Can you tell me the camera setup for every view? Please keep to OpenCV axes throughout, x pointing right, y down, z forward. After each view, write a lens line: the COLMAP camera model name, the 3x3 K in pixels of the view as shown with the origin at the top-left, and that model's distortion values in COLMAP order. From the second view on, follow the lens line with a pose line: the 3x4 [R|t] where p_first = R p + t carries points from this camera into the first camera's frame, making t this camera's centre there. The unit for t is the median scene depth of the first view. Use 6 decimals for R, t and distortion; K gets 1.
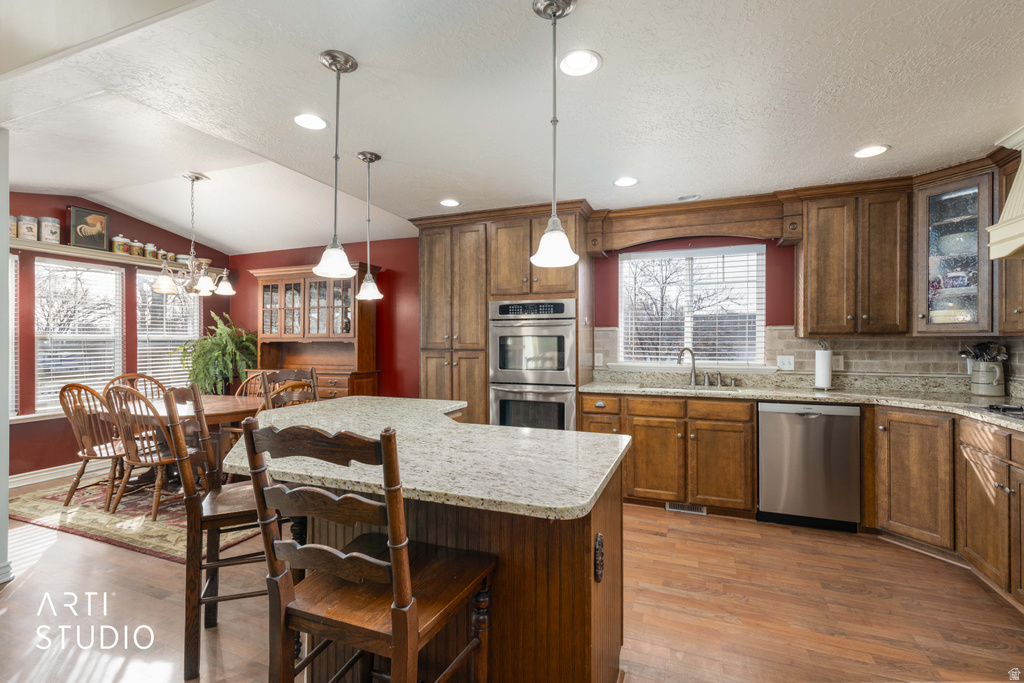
lens RADIAL K [[463.8, 0, 506.2], [0, 463.8, 338.9], [0, 0, 1]] dist [0.005063, 0.000182]
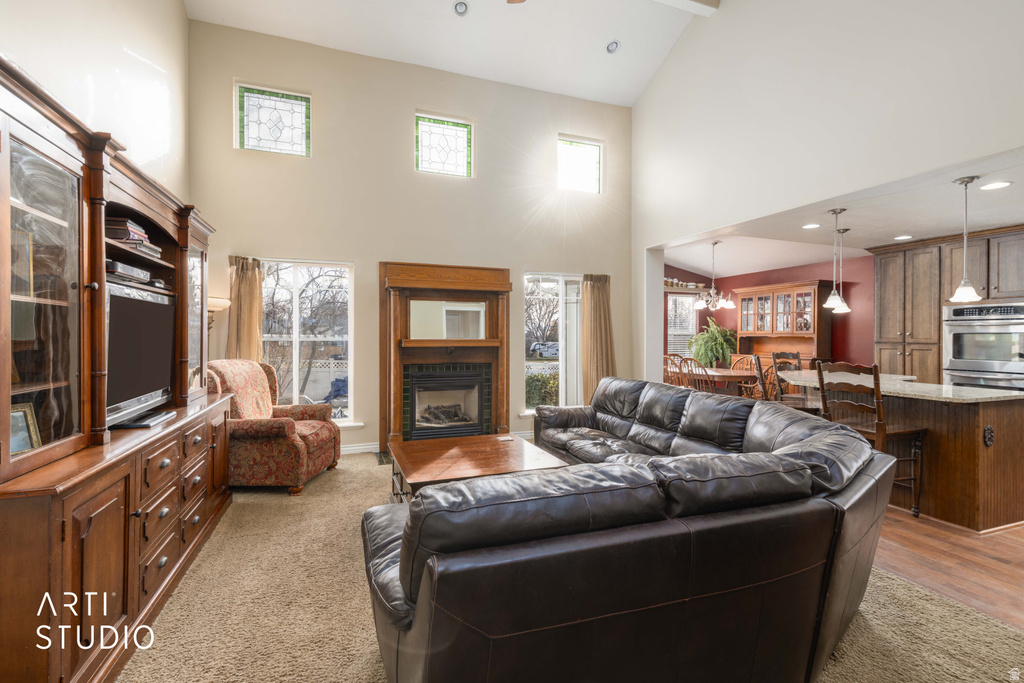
lens RADIAL K [[463.8, 0, 509.8], [0, 463.8, 336.4], [0, 0, 1]] dist [0.005063, 0.000182]
pose [[0.678416, 0.005924, -0.734655, 0.147423], [-0.000220, 0.999969, 0.007860, -0.010002], [0.734678, -0.005171, 0.678396, -1.139829]]
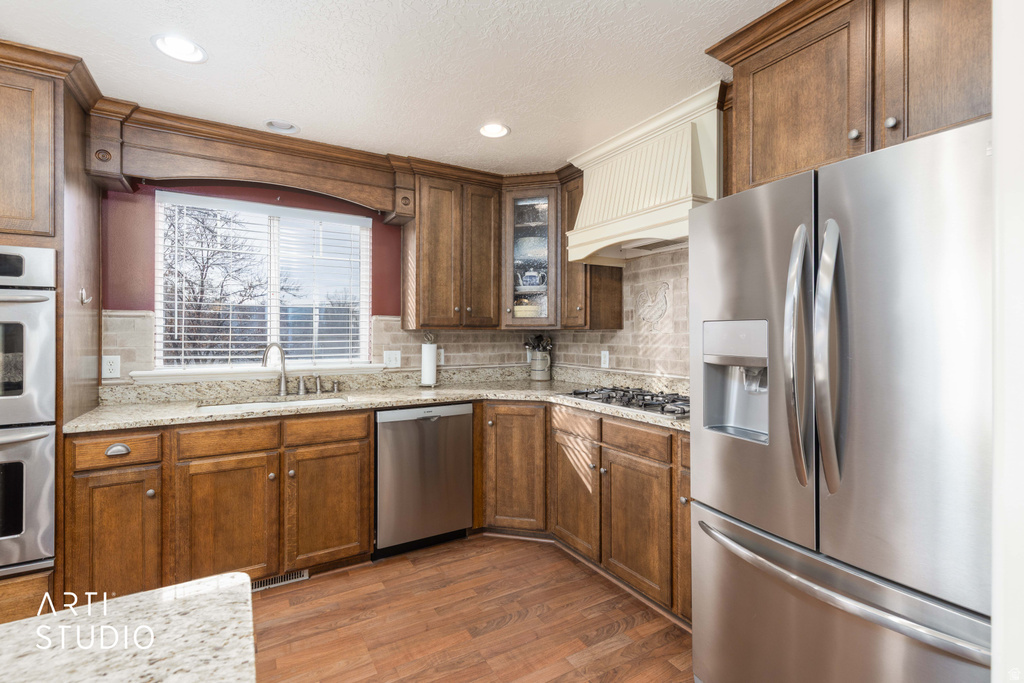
lens RADIAL K [[463.8, 0, 510.3], [0, 463.8, 332.1], [0, 0, 1]] dist [0.005063, 0.000182]
pose [[0.605682, 0.002860, 0.795702, 0.045900], [-0.003457, 0.999994, -0.000963, 0.001241], [-0.795699, -0.002168, 0.605688, 0.296839]]
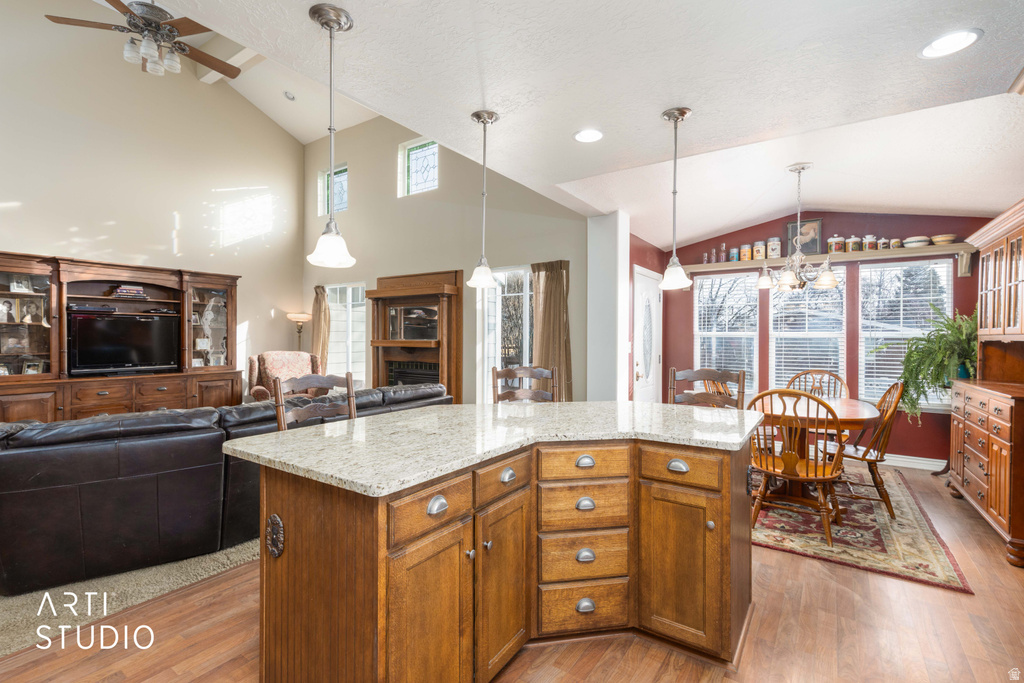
lens RADIAL K [[463.8, 0, 505.0], [0, 463.8, 336.2], [0, 0, 1]] dist [0.005063, 0.000182]
pose [[-0.209659, 0.005946, -0.977756, 0.580899], [0.001887, 0.999982, 0.005677, -0.013043], [0.977773, -0.000655, -0.209667, 0.895991]]
